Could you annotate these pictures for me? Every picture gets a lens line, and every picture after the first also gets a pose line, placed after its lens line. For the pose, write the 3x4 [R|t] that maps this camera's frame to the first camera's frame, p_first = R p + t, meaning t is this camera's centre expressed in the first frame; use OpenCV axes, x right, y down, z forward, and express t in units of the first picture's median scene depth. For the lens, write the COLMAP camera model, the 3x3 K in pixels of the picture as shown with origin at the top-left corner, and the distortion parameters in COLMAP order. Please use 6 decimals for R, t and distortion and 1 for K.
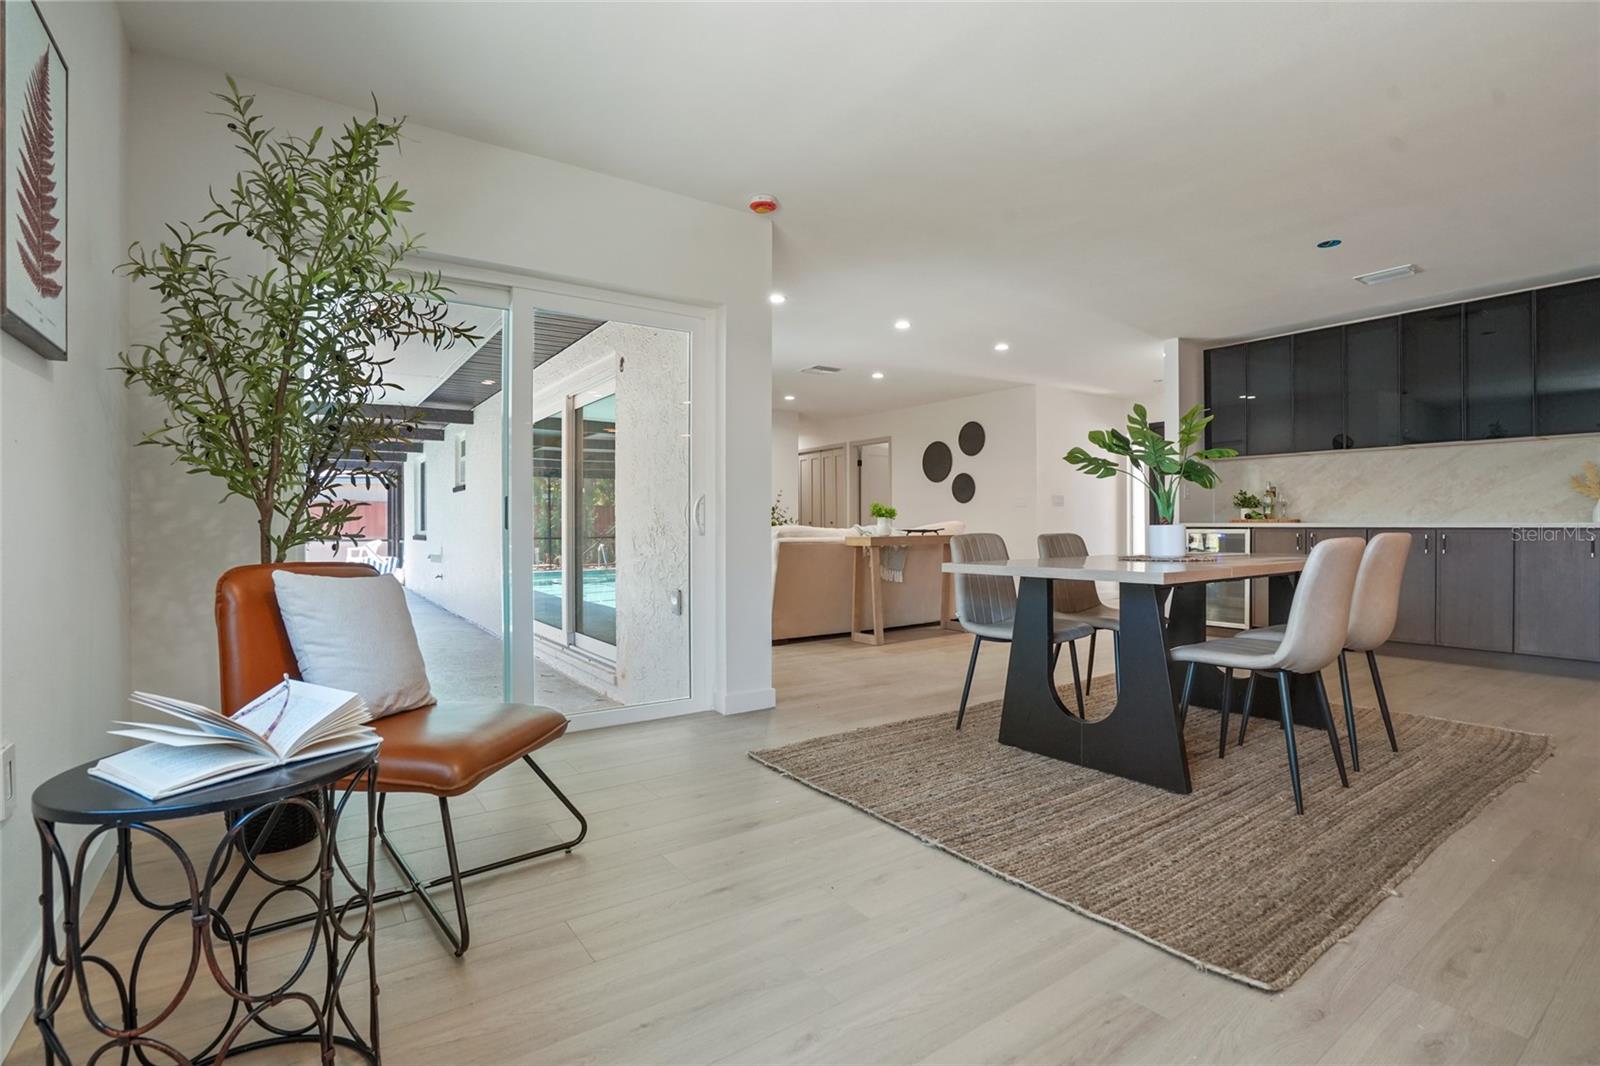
lens RADIAL K [[748.4, 0, 812.3], [0, 748.4, 529.0], [0, 0, 1]] dist [-0.017470, 0.000167]
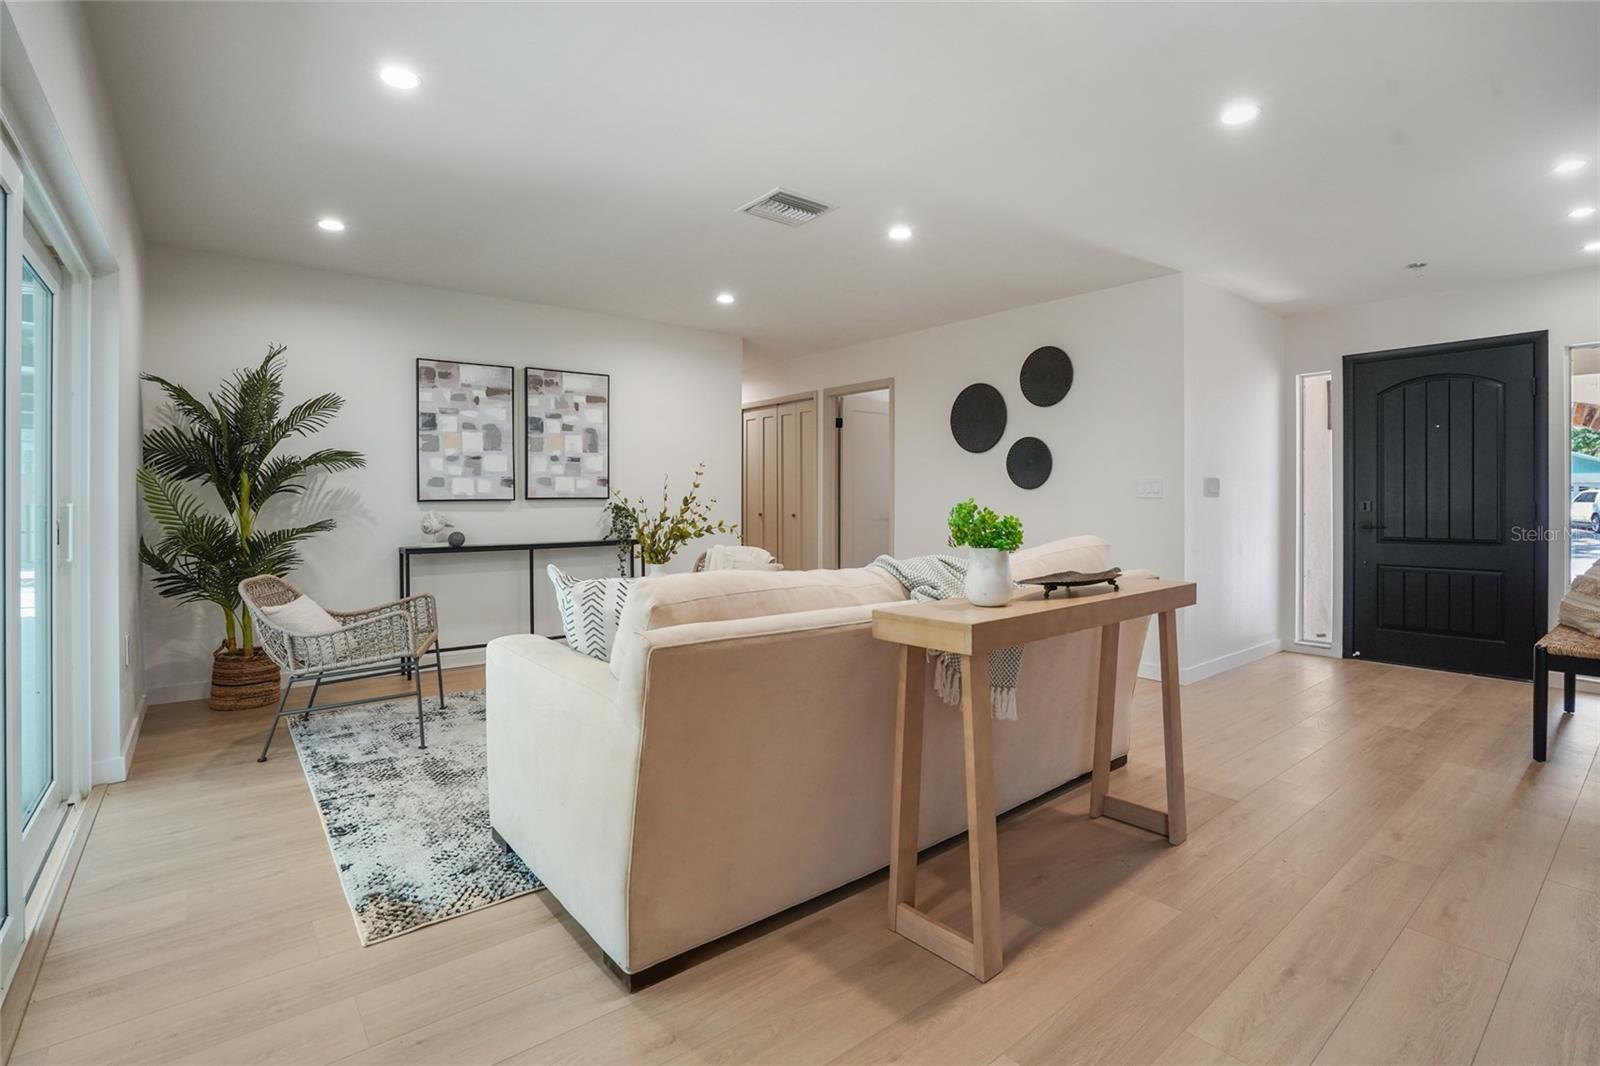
lens RADIAL K [[773.7, 0, 794.4], [0, 773.7, 496.5], [0, 0, 1]] dist [-0.003071, -0.000148]
pose [[0.999076, 0.007177, 0.042369, -0.002434], [-0.006657, 0.999901, -0.012401, -0.021926], [-0.042454, 0.012107, 0.999025, 0.442624]]
